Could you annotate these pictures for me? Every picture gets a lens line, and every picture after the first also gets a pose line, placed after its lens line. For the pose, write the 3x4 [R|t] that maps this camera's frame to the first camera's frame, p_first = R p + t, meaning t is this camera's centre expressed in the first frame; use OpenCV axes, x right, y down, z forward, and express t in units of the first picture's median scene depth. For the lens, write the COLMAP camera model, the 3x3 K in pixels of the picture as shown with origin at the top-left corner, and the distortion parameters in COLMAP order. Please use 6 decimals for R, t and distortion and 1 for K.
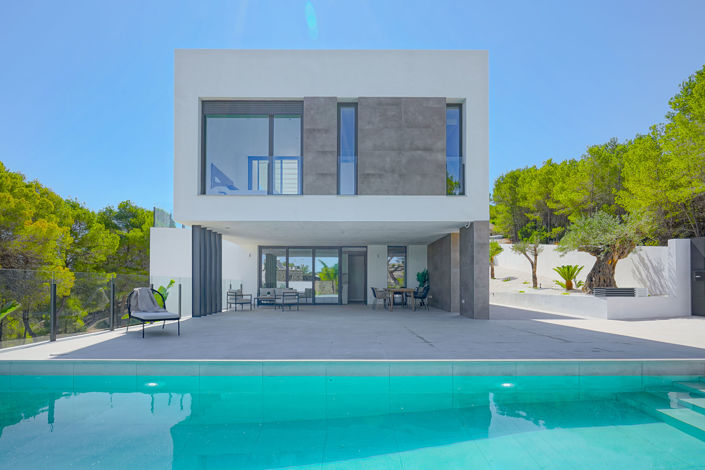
lens RADIAL K [[337.6, 0, 309.5], [0, 337.6, 285.2], [0, 0, 1]] dist [0.004185, 0.000232]
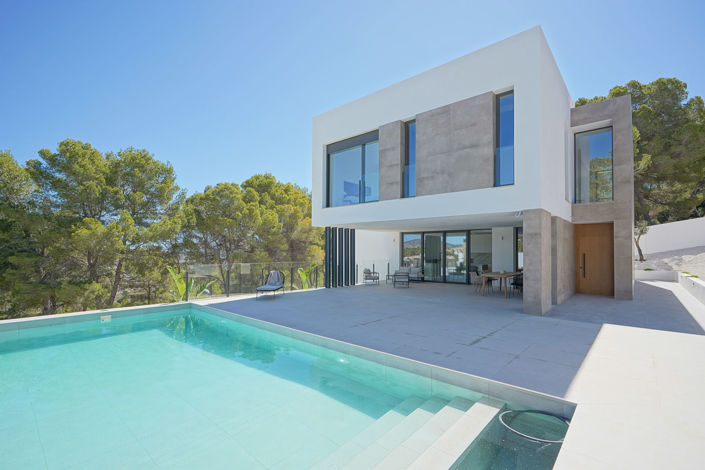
lens RADIAL K [[318.0, 0, 353.0], [0, 318.0, 247.2], [0, 0, 1]] dist [-0.000539, -0.000111]
pose [[0.750954, -0.006882, -0.660319, 0.620084], [0.004384, 0.999976, -0.005436, -0.071908], [0.660340, 0.001187, 0.750966, 0.008124]]
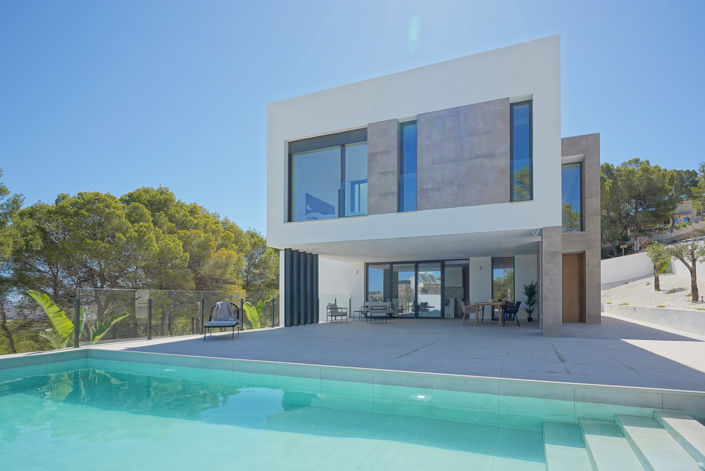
lens RADIAL K [[339.7, 0, 380.8], [0, 339.7, 298.8], [0, 0, 1]] dist [-0.000219, -0.000521]
pose [[0.940372, -0.004162, -0.340122, 0.334675], [0.003570, 0.999991, -0.002368, 0.000748], [0.340129, 0.001012, 0.940378, 0.000016]]
